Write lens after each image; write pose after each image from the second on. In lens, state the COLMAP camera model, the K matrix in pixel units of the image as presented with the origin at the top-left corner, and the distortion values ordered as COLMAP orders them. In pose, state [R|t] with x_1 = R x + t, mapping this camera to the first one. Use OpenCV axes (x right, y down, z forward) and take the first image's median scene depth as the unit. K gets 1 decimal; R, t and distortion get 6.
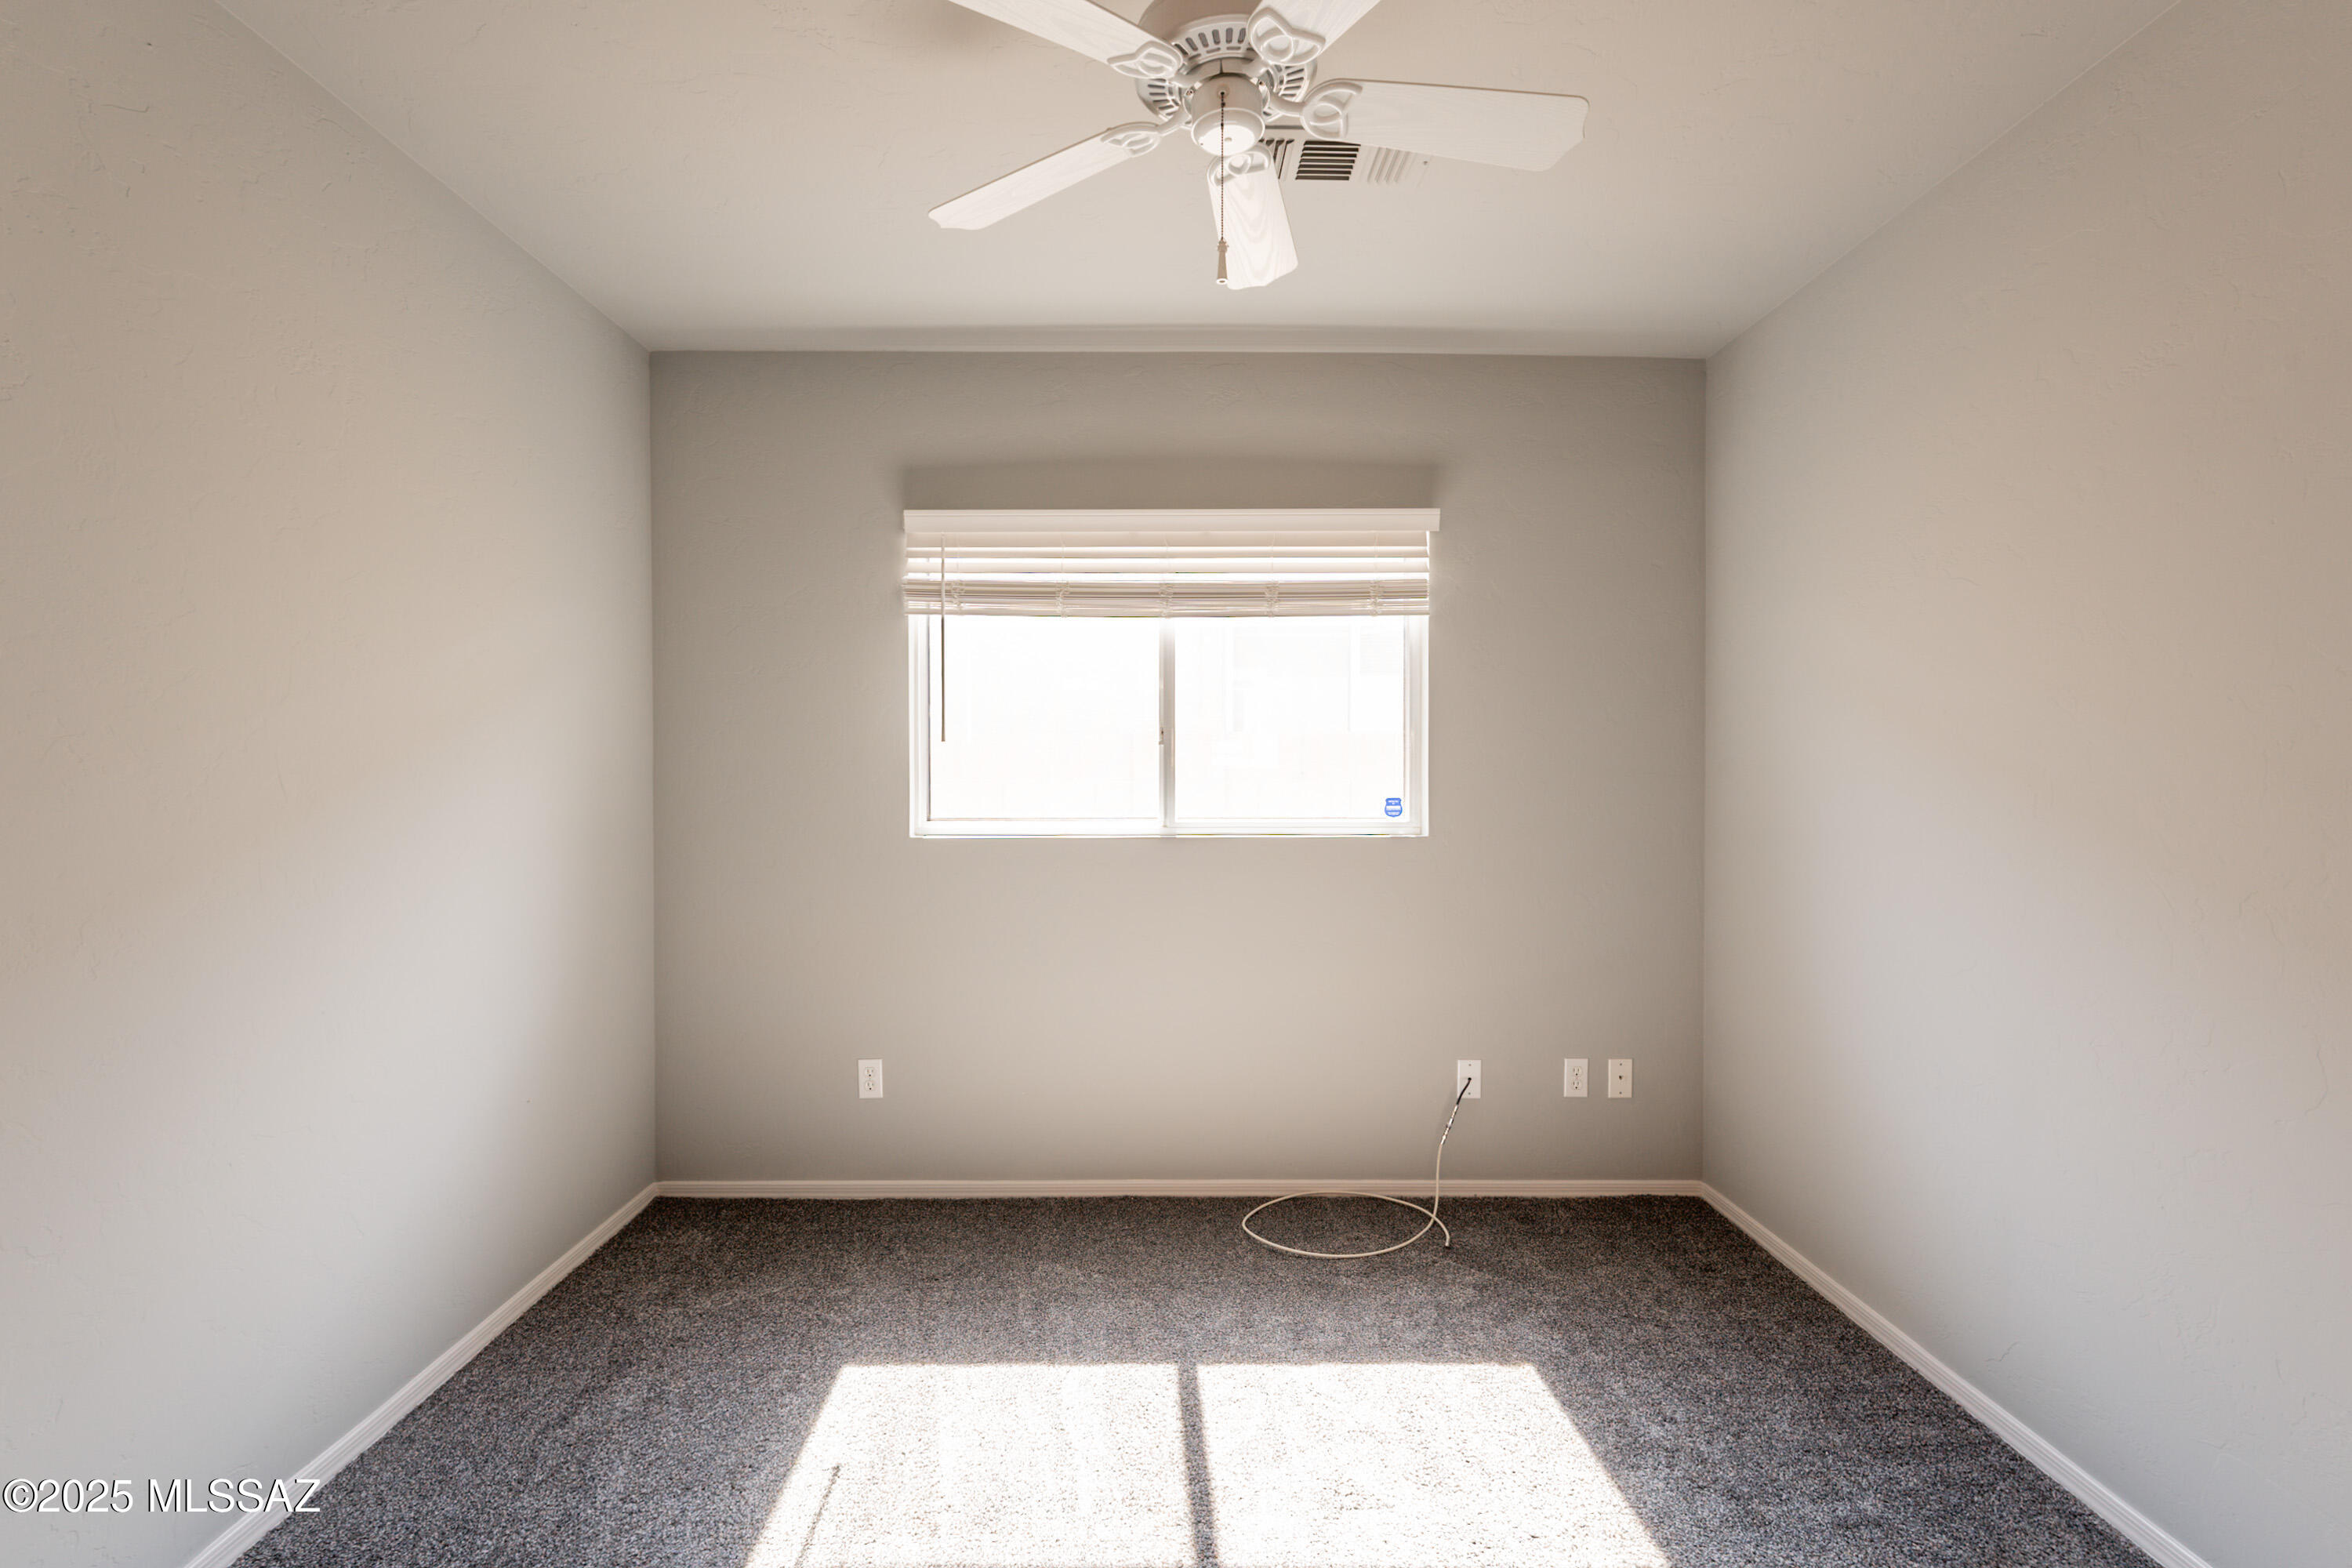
lens RADIAL K [[1028.8, 0, 1179.9], [0, 1028.8, 782.7], [0, 0, 1]] dist [-0.003550, -0.000047]
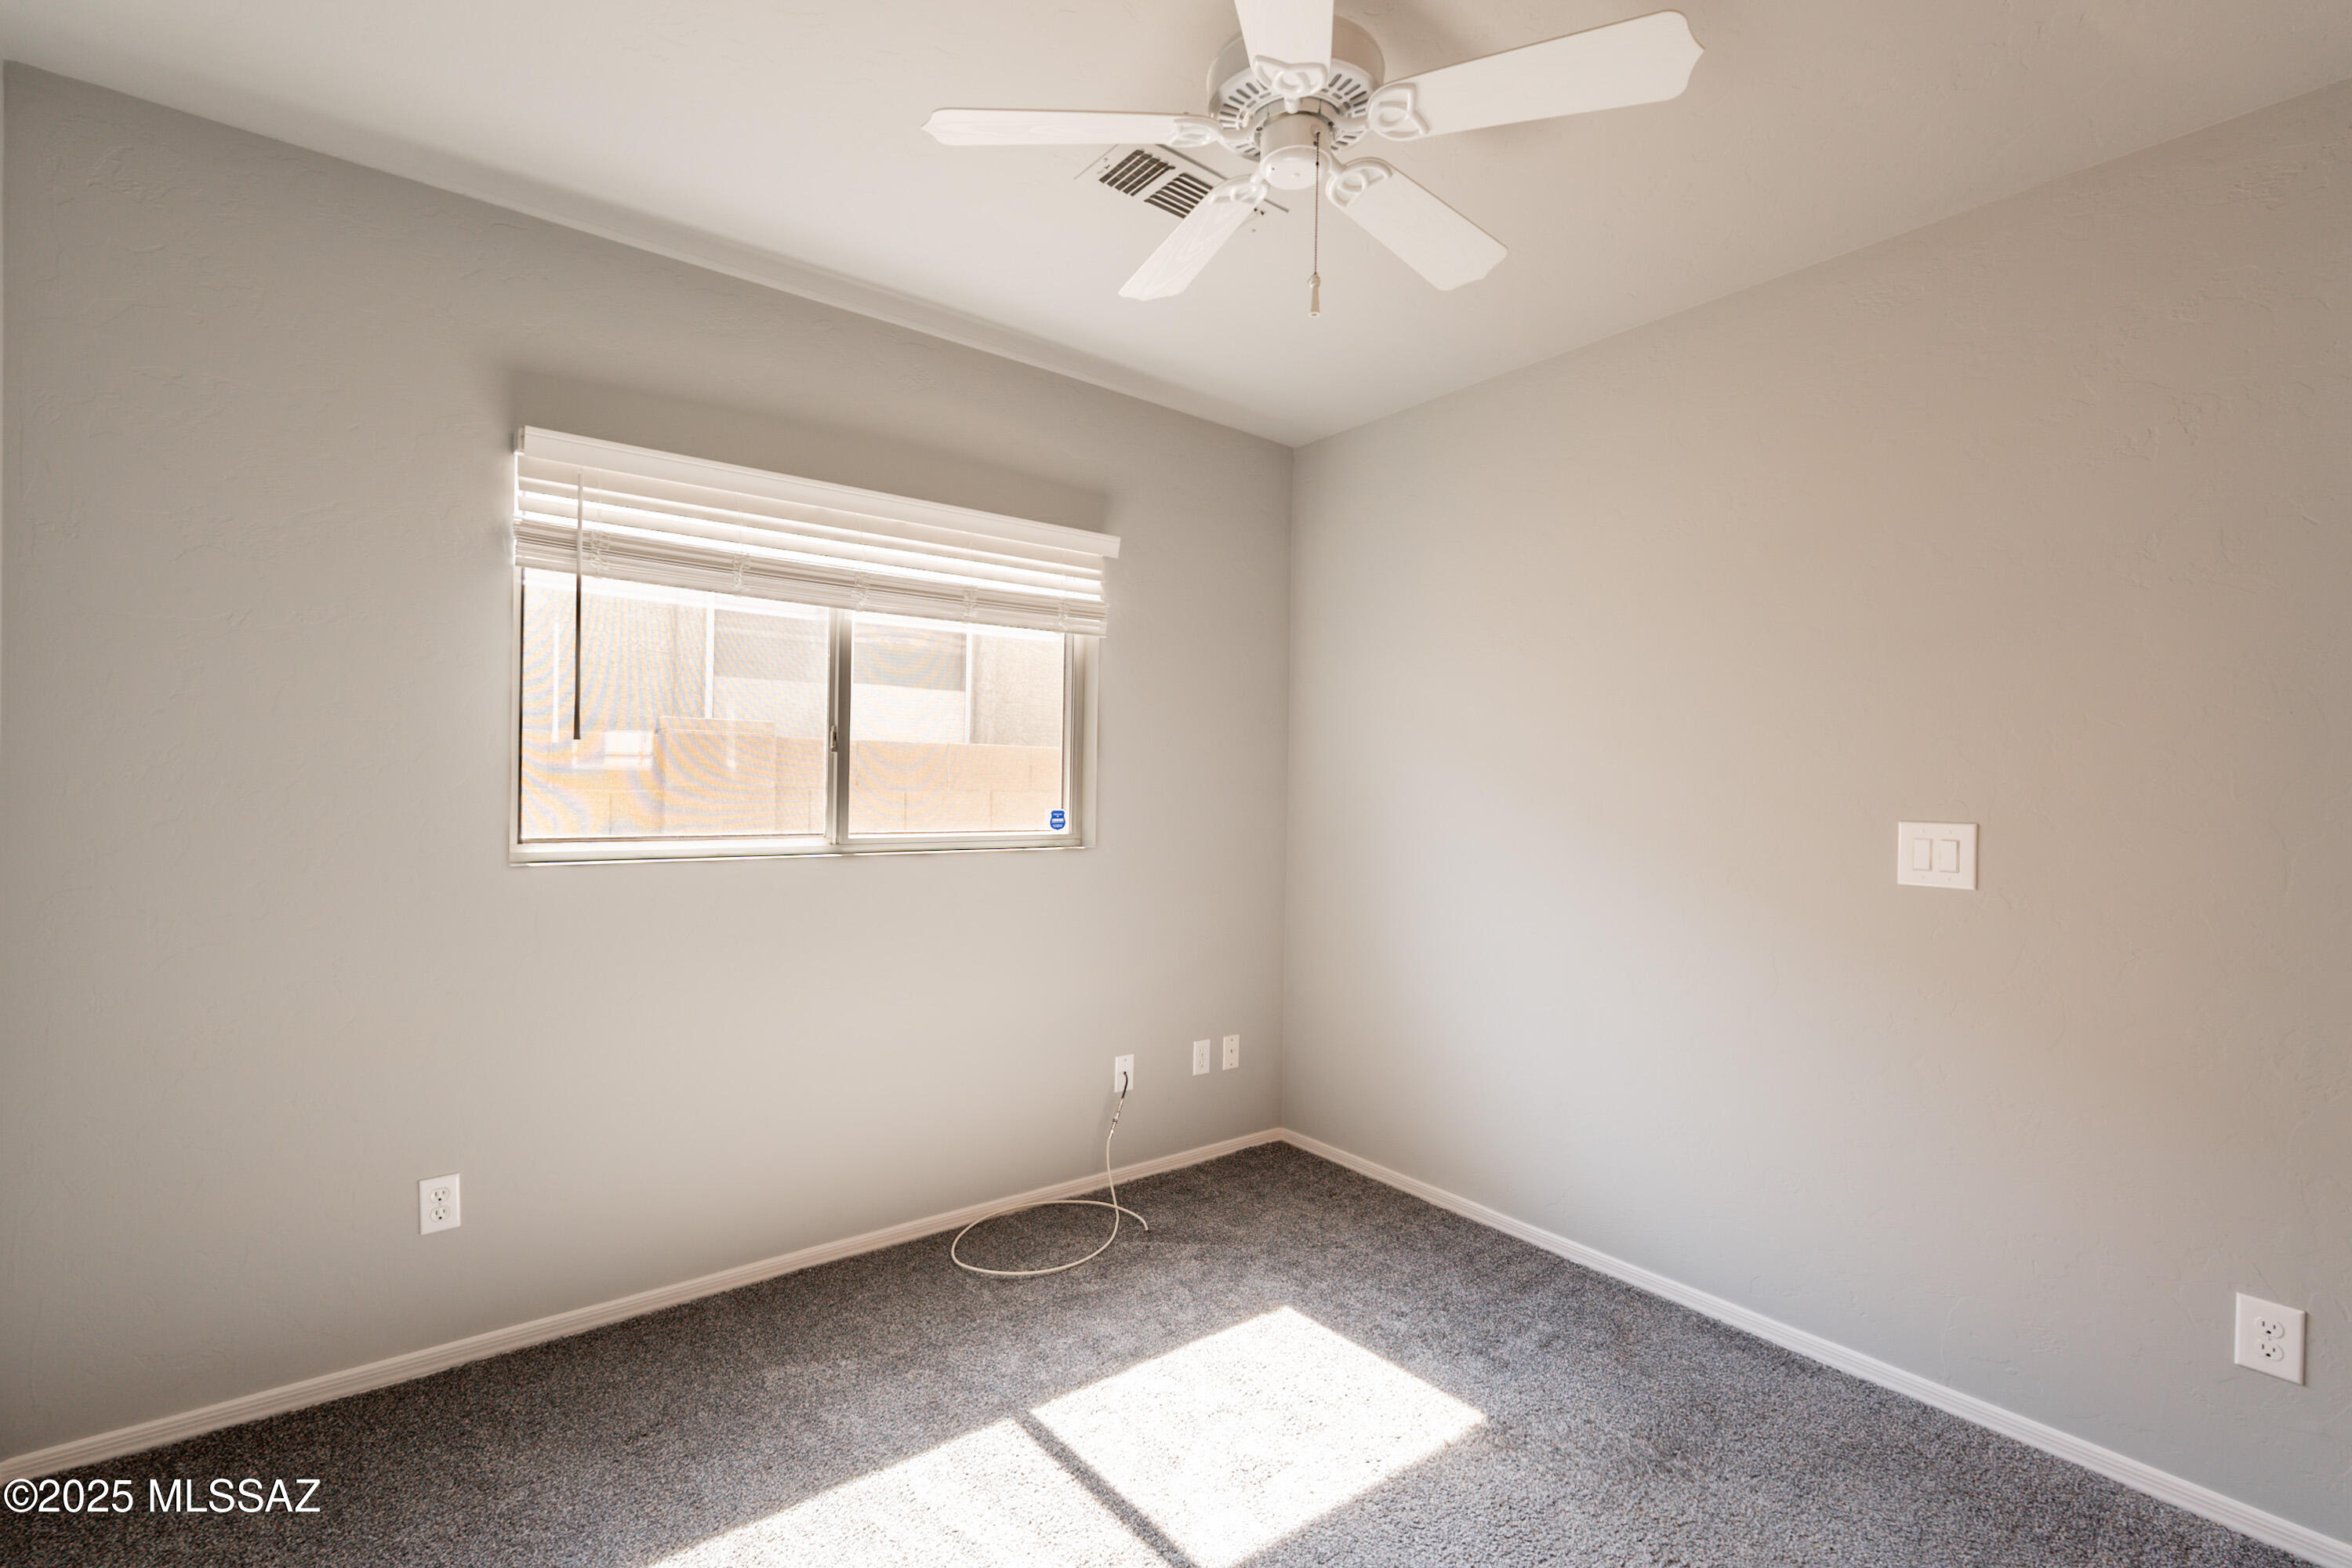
lens RADIAL K [[1017.9, 0, 1173.1], [0, 1017.9, 793.4], [0, 0, 1]] dist [-0.011978, 0.008534]
pose [[0.799034, 0.006216, 0.601253, -0.329648], [-0.007584, 0.999971, -0.000260, -0.003048], [-0.601238, -0.004352, 0.799059, 0.130512]]
